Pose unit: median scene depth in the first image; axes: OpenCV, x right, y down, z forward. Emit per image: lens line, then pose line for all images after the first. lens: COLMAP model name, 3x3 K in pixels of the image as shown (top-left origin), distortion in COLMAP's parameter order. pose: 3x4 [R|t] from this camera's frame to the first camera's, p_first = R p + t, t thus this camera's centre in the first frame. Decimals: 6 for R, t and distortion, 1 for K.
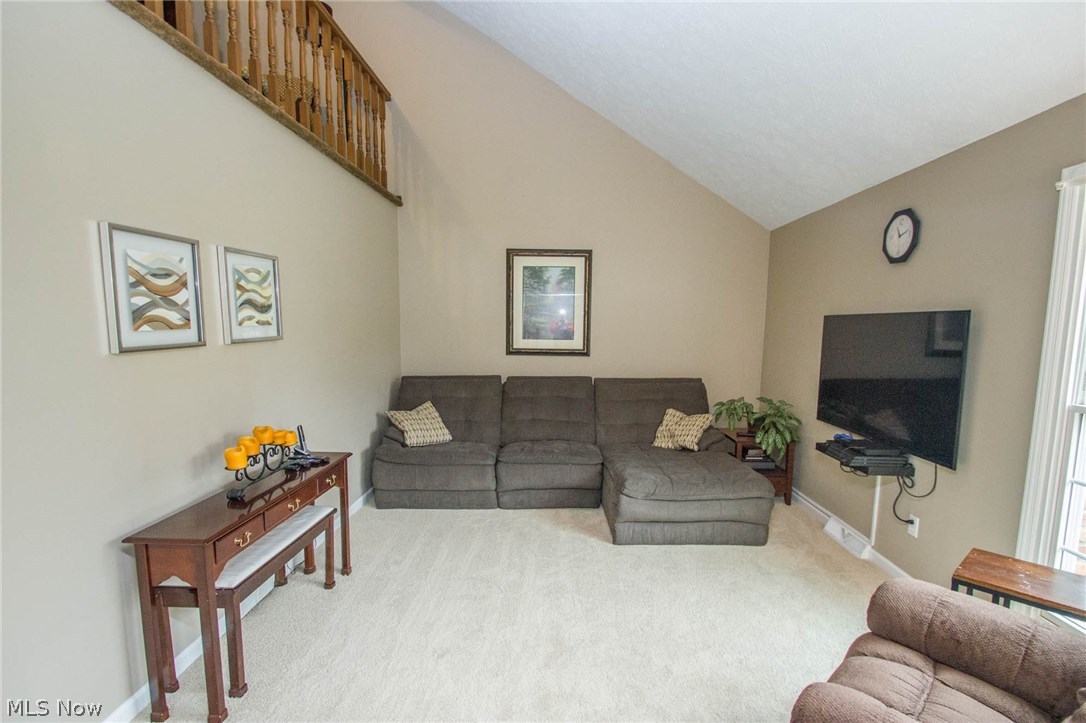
lens RADIAL K [[504.5, 0, 554.5], [0, 504.5, 386.4], [0, 0, 1]] dist [0.007486, -0.012298]
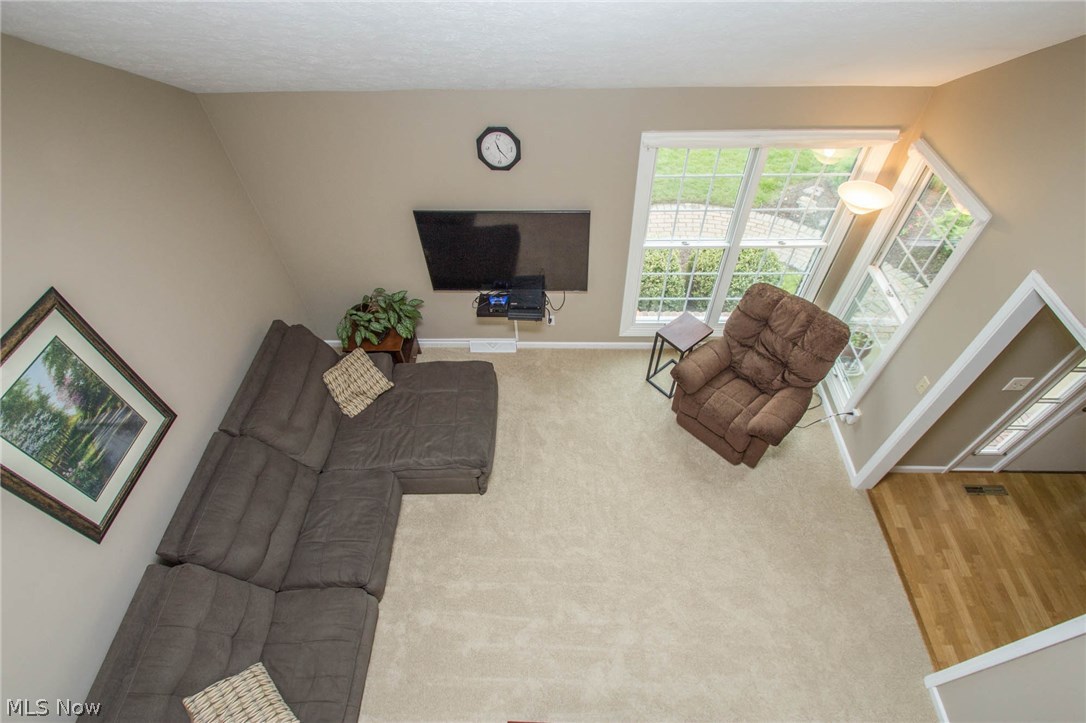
lens RADIAL K [[505.9, 0, 555.2], [0, 505.9, 389.1], [0, 0, 1]] dist [-0.012977, -0.003700]
pose [[0.010755, -0.785286, 0.619039, -0.429074], [0.133876, 0.614632, 0.777370, -0.753537], [-0.990940, 0.074514, 0.111742, 0.689635]]
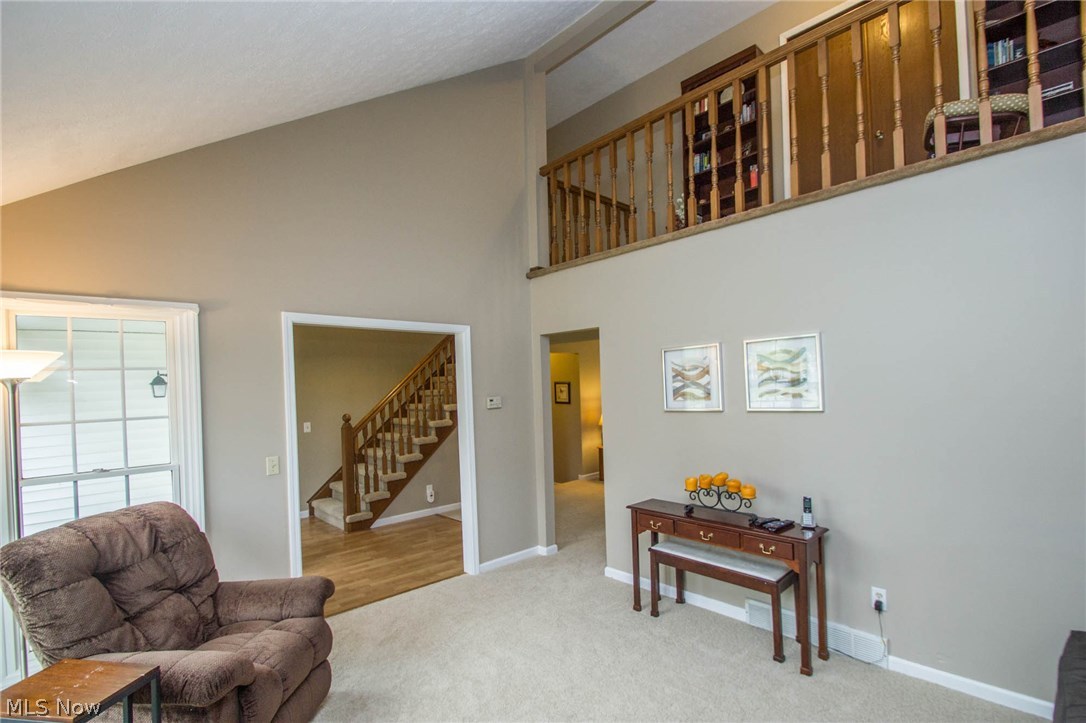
lens RADIAL K [[504.5, 0, 549.8], [0, 504.5, 378.2], [0, 0, 1]] dist [0.007486, -0.012298]
pose [[-0.722988, 0.007371, -0.690822, 0.479159], [-0.059563, 0.995555, 0.072960, -0.171201], [0.688289, 0.093896, -0.719335, 1.148504]]
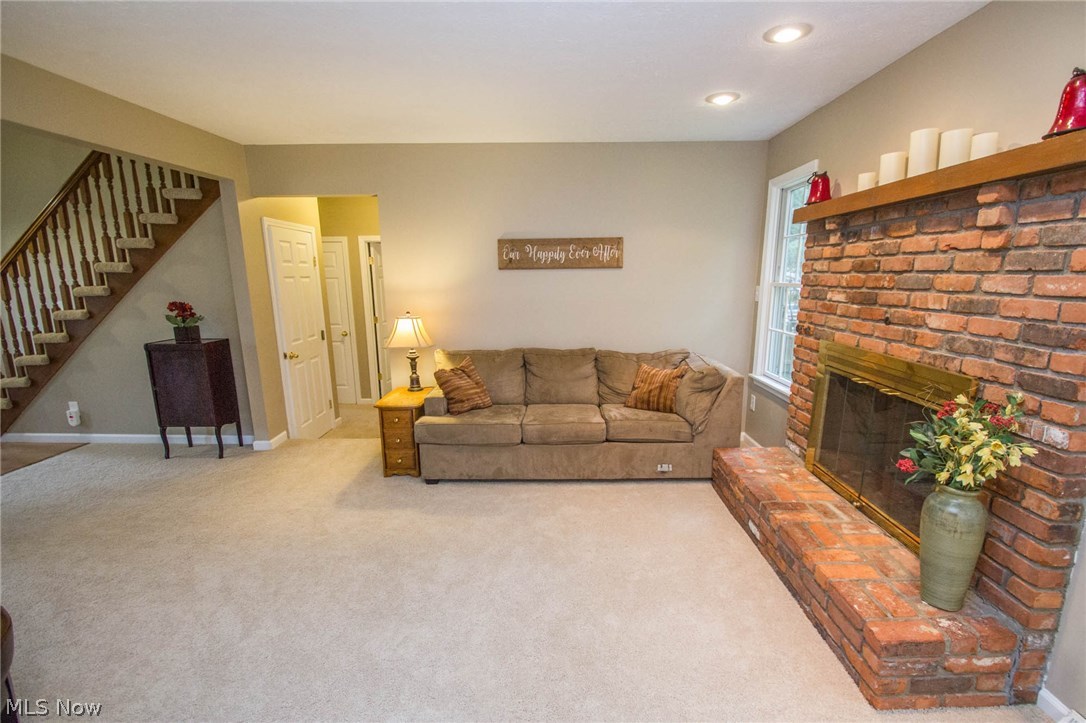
lens RADIAL K [[504.5, 0, 552.0], [0, 504.5, 385.6], [0, 0, 1]] dist [0.007486, -0.012298]
pose [[-0.999924, -0.005871, -0.010809, -1.739289], [-0.009099, 0.944333, 0.328865, -0.096055], [0.008277, 0.328939, -0.944315, 0.761075]]
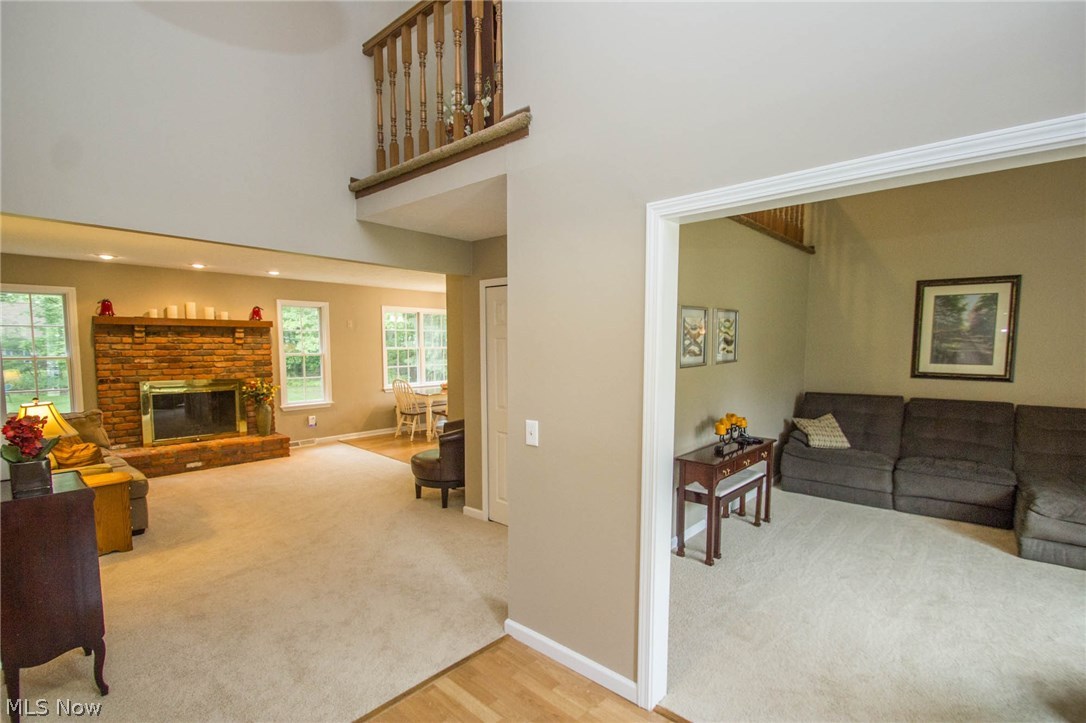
lens RADIAL K [[504.5, 0, 551.6], [0, 504.5, 381.9], [0, 0, 1]] dist [0.007486, -0.012298]
pose [[0.753339, 0.044090, -0.656153, 0.052762], [-0.074258, 0.997072, -0.018258, 0.035074], [0.653427, 0.062479, 0.754407, -0.479332]]
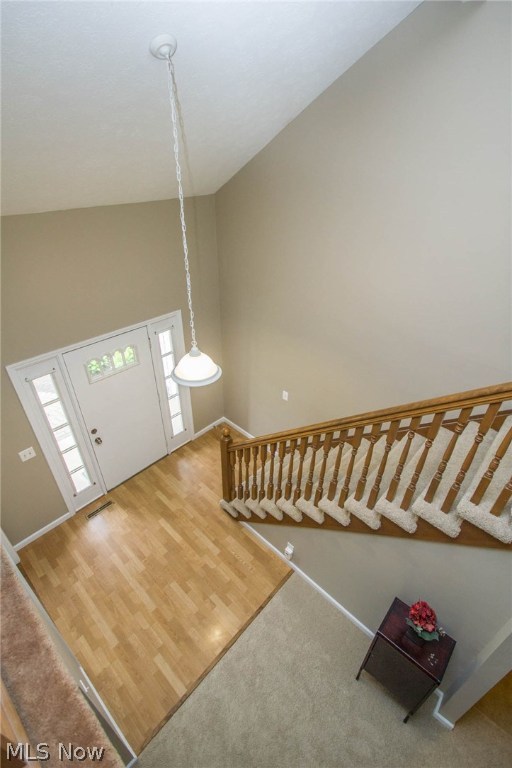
lens RADIAL K [[356.8, 0, 268.7], [0, 356.8, 373.1], [0, 0, 1]] dist [0.007486, -0.012298]
pose [[-0.759736, -0.389434, 0.520714, -0.813793], [0.034920, 0.775221, 0.630724, -0.722190], [-0.649294, 0.497367, -0.575364, -0.063737]]
